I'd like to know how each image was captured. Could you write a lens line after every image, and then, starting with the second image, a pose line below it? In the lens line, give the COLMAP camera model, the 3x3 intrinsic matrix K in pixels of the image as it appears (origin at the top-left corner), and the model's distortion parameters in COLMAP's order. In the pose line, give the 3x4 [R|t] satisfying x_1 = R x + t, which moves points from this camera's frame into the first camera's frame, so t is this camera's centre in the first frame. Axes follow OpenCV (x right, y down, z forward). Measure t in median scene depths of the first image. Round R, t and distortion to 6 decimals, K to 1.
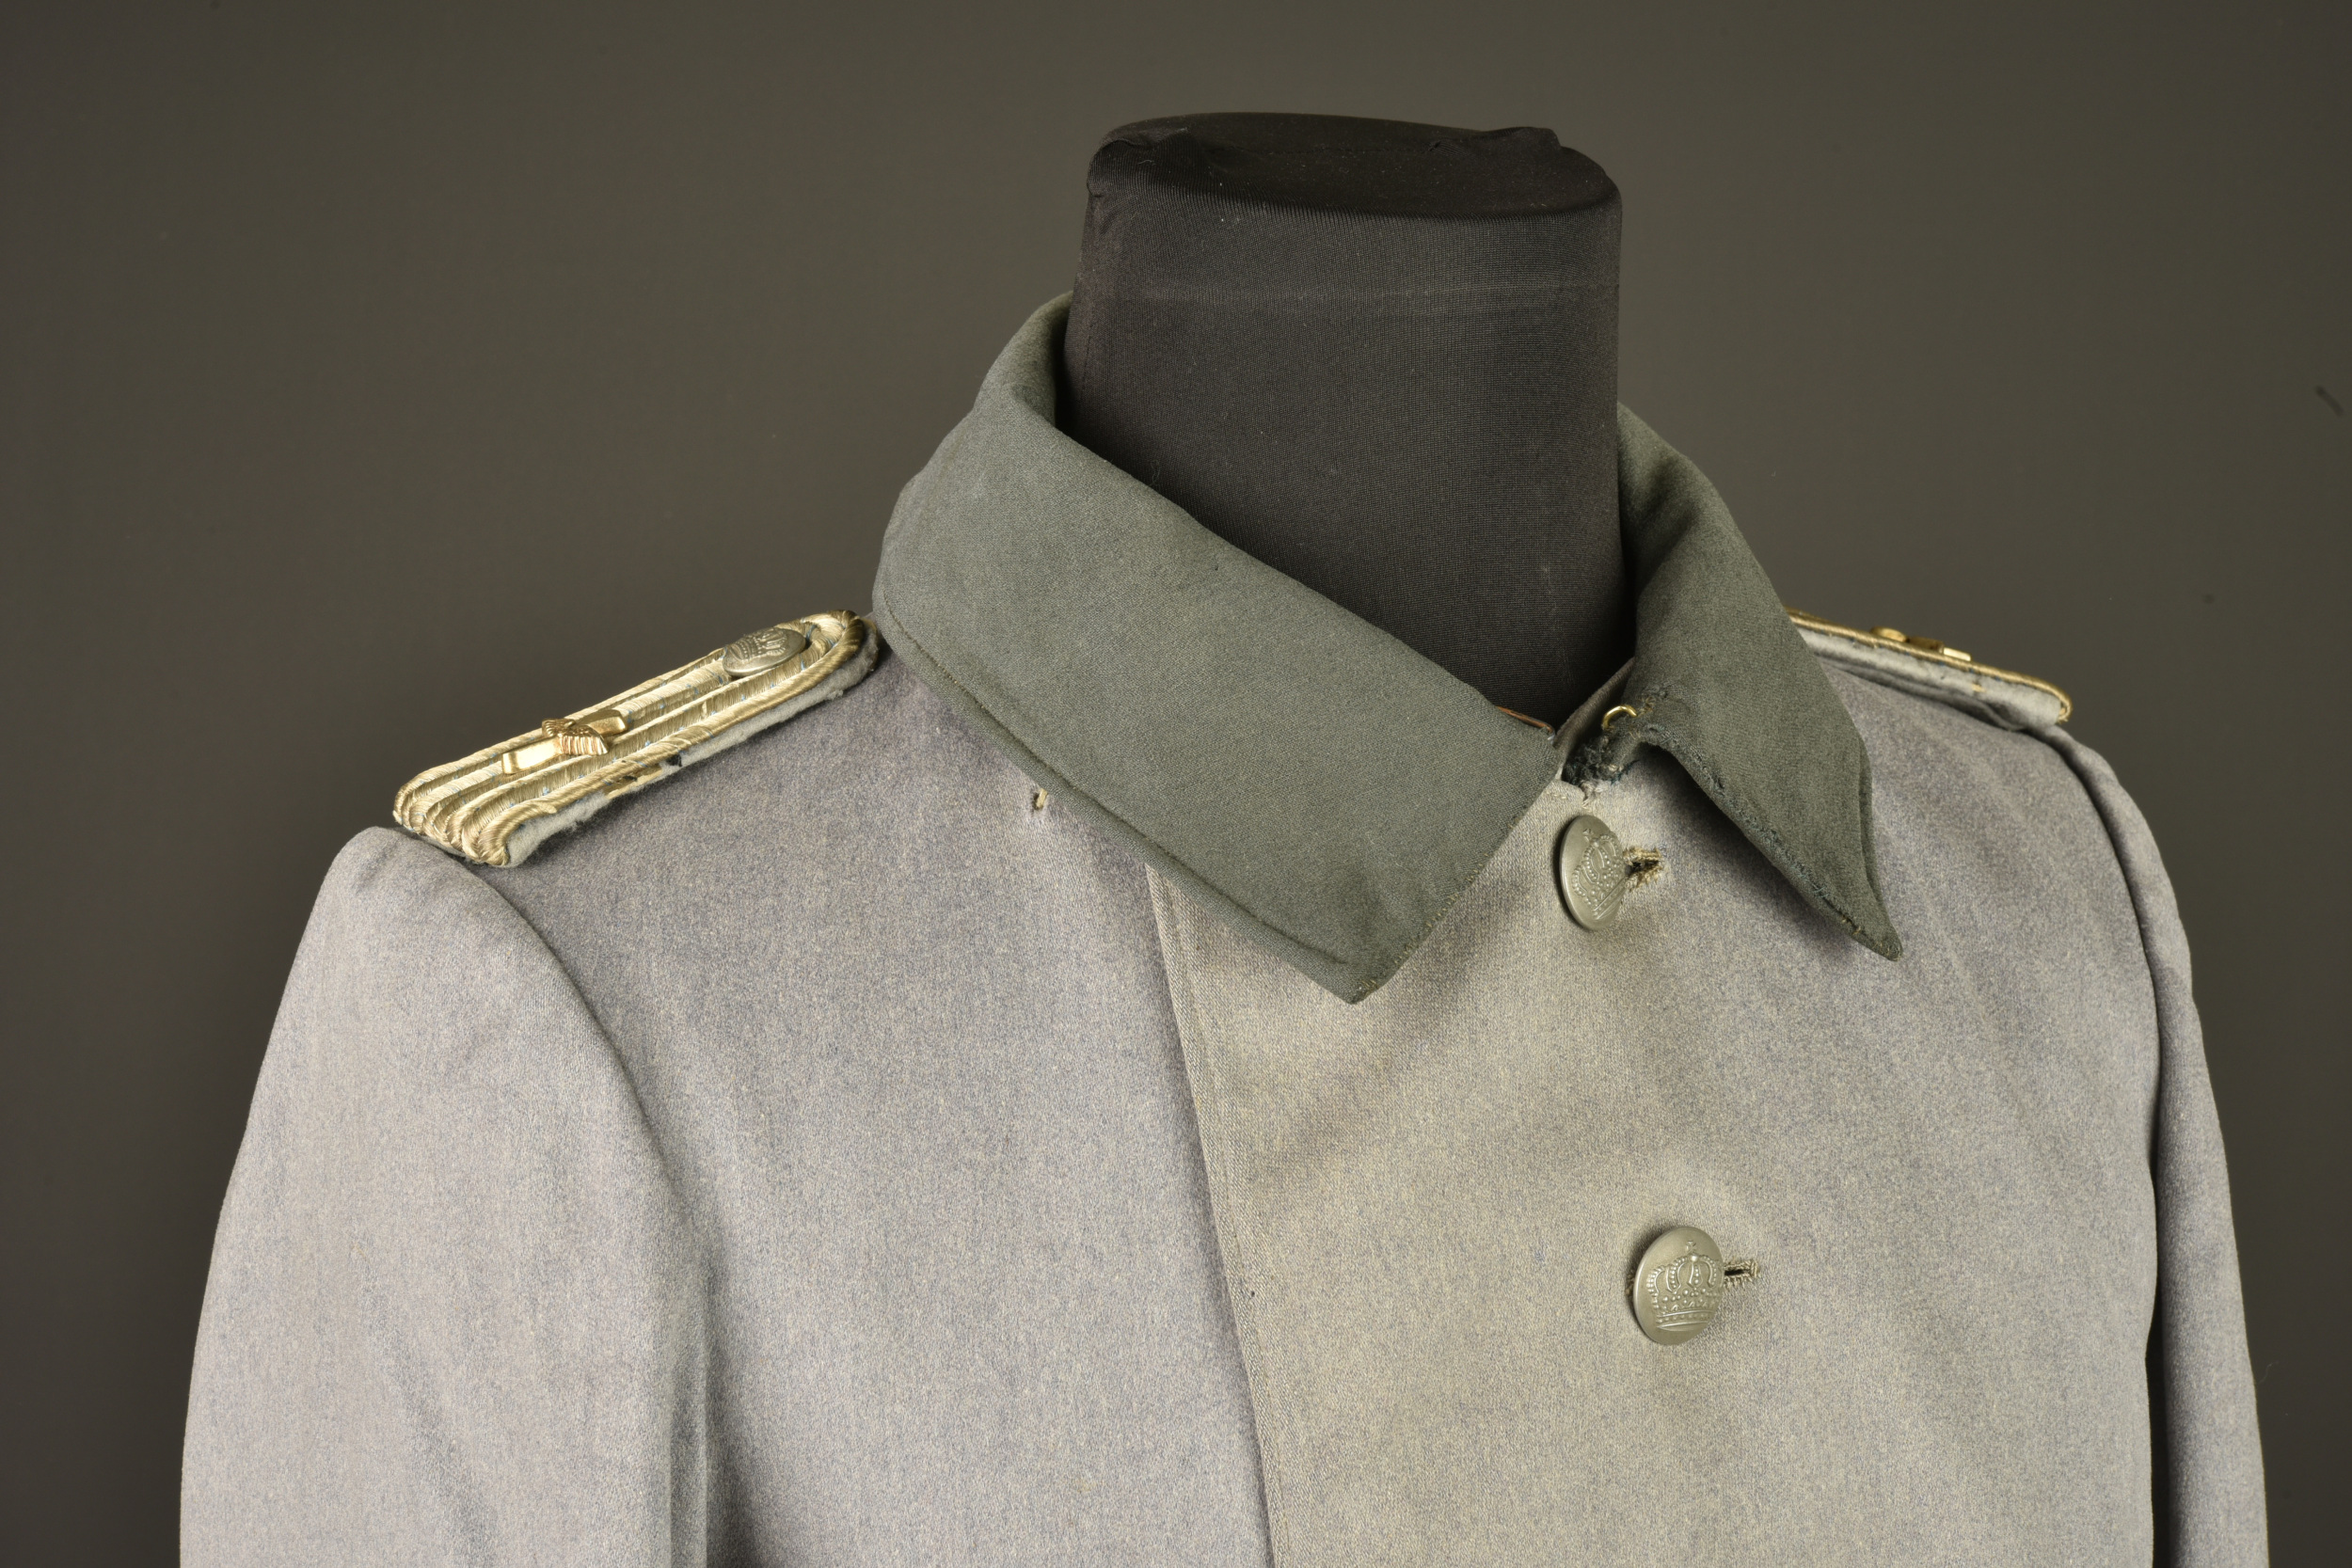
lens RADIAL K [[3995.1, 0, 1254.6], [0, 3995.1, 782.1], [0, 0, 1]] dist [0.230207, -1.979947]
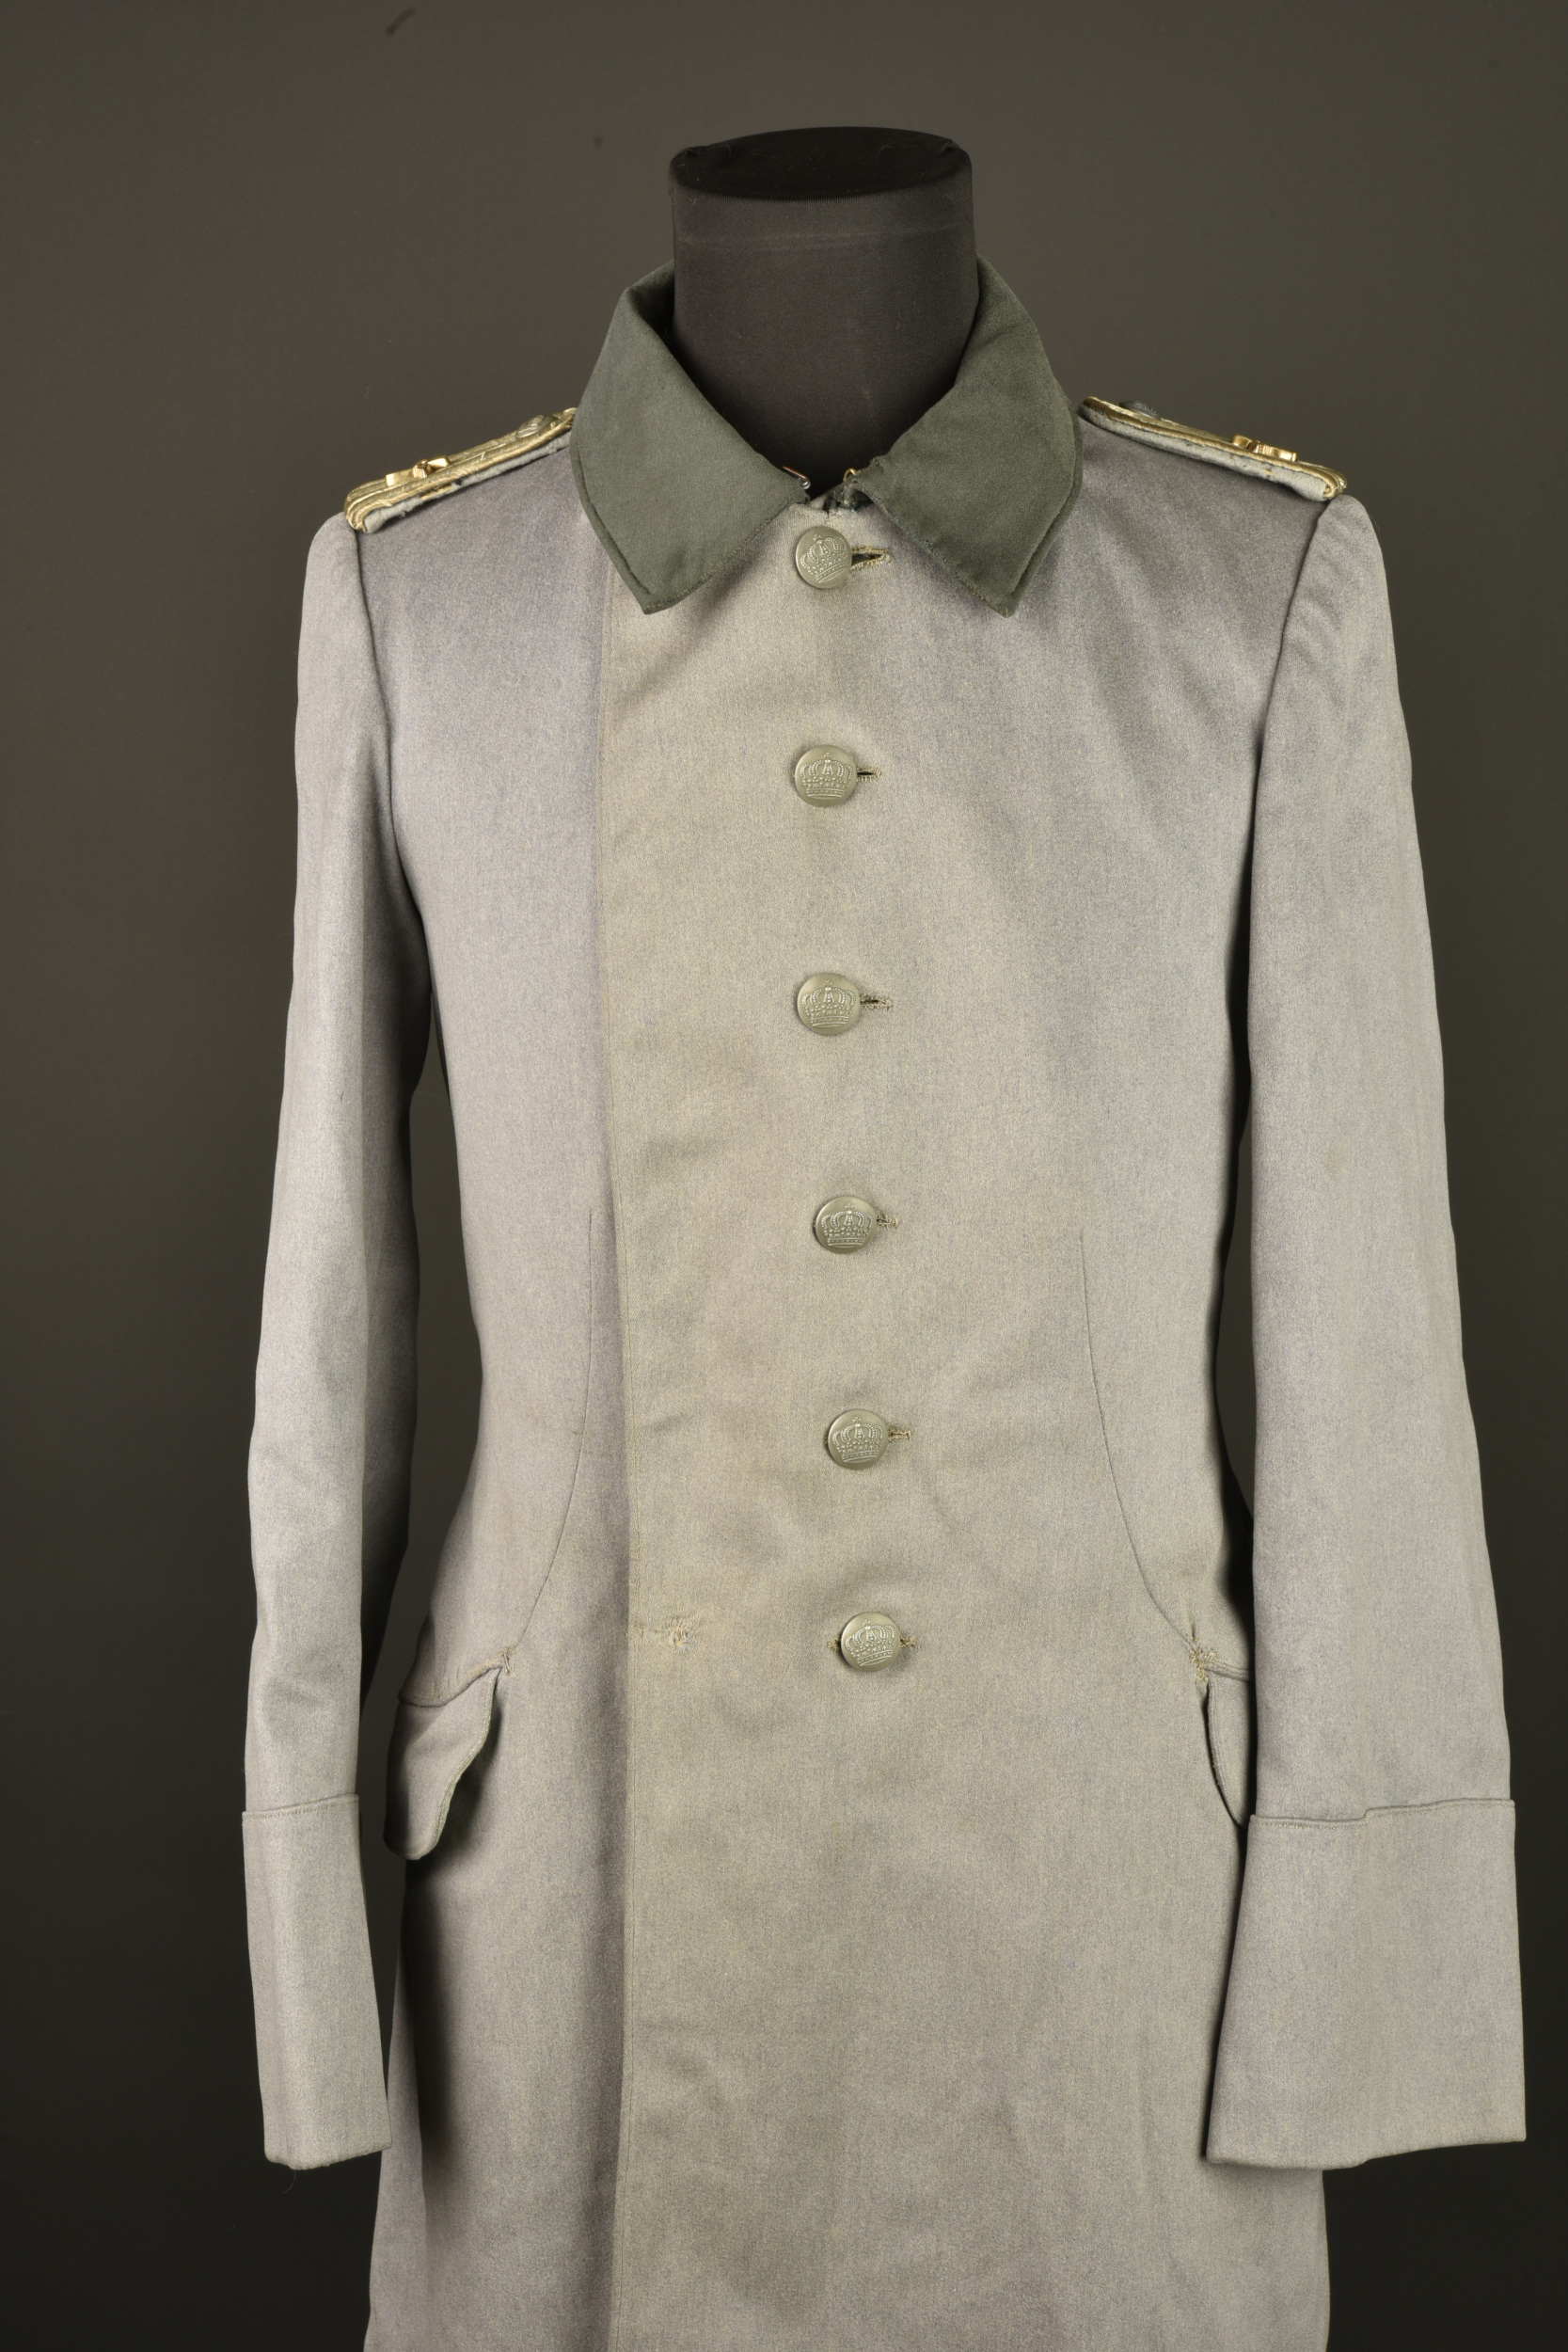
lens RADIAL K [[3997.8, 0, 784.0], [0, 3997.8, 1176.0], [0, 0, 1]] dist [0.003030, -0.268717]
pose [[0.860653, 0.120786, -0.494659, 1.039583], [-0.046208, 0.985977, 0.160359, 0.008703], [0.507092, -0.115156, 0.854165, -0.648909]]
